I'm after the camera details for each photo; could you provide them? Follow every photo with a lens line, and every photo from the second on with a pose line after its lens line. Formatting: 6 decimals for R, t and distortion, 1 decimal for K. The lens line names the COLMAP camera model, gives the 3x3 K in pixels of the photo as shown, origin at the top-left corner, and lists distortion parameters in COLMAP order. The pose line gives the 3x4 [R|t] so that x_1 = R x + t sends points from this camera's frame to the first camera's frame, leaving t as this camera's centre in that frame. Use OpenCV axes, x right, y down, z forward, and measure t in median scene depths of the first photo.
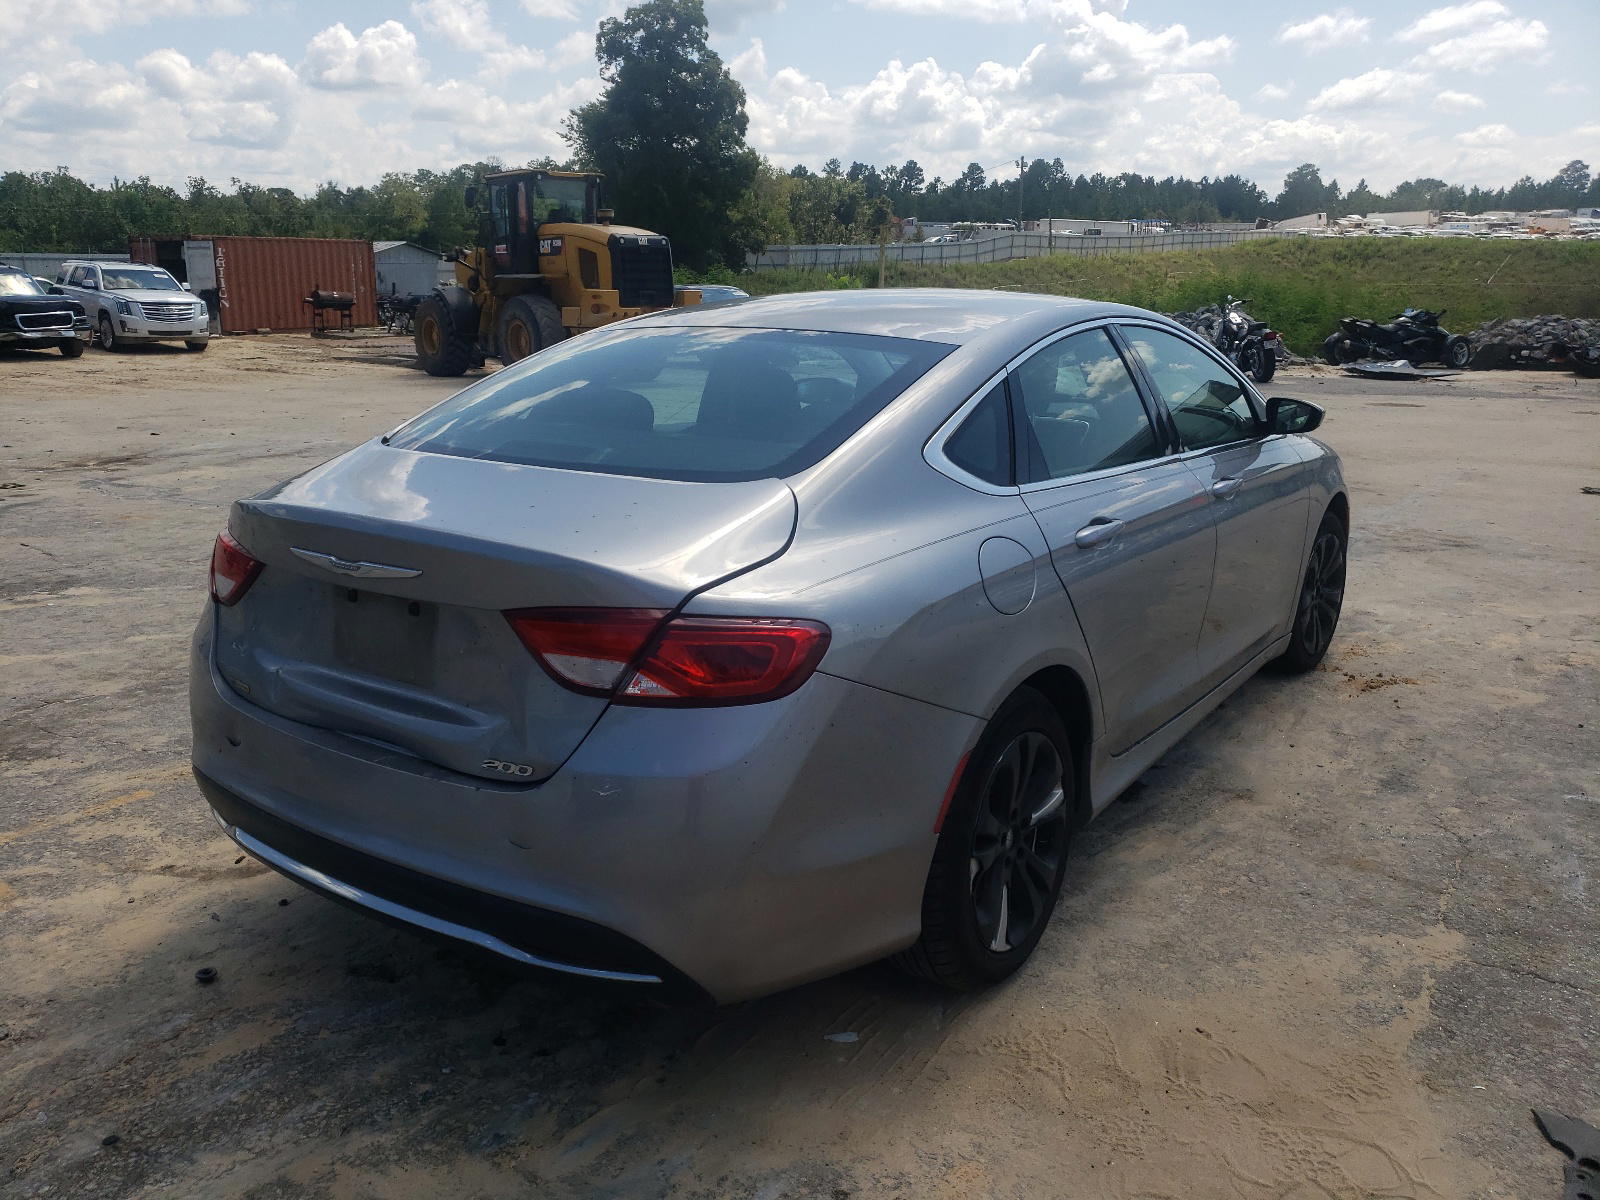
lens RADIAL K [[1123.4, 0, 772.2], [0, 1123.4, 598.1], [0, 0, 1]] dist [-0.009103, 0.034408]
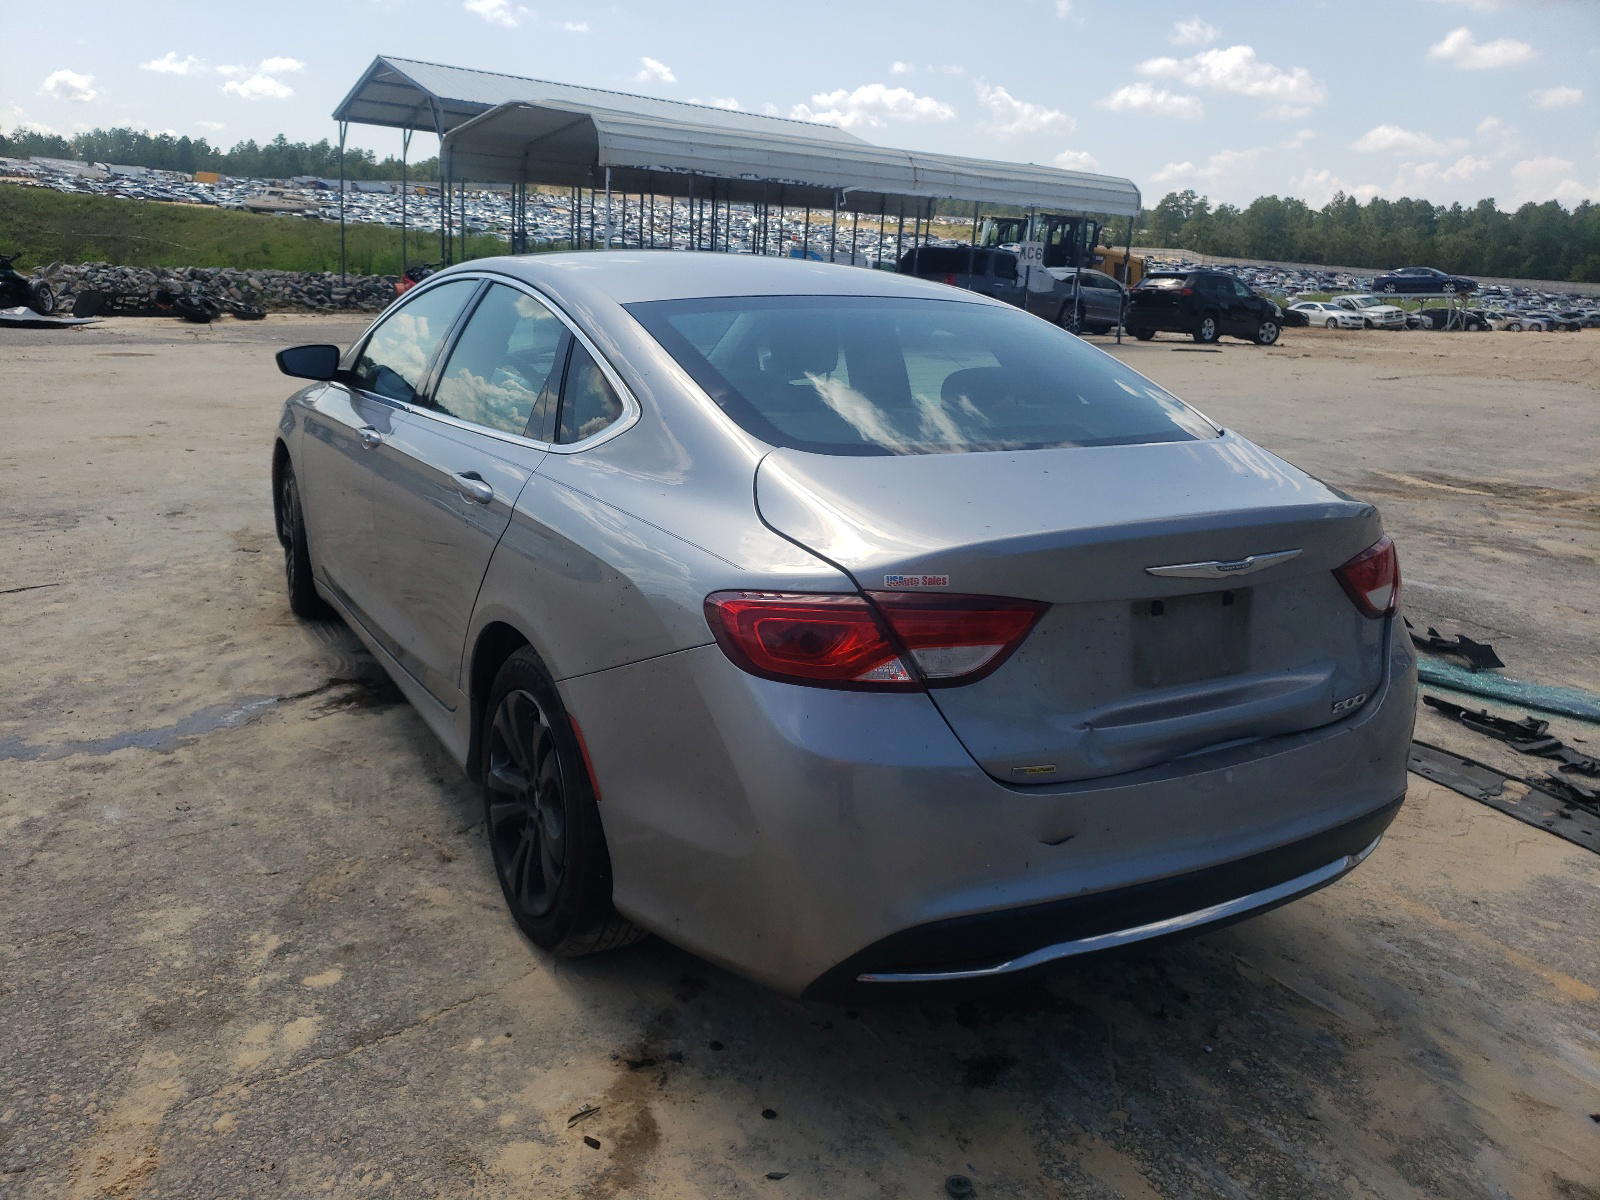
lens RADIAL K [[1123.4, 0, 772.2], [0, 1123.4, 598.1], [0, 0, 1]] dist [-0.009103, 0.034408]
pose [[0.462998, -0.206370, 0.862000, -1.247739], [0.168511, 0.975275, 0.142978, -0.182845], [-0.870194, 0.079058, 0.486326, 0.812439]]
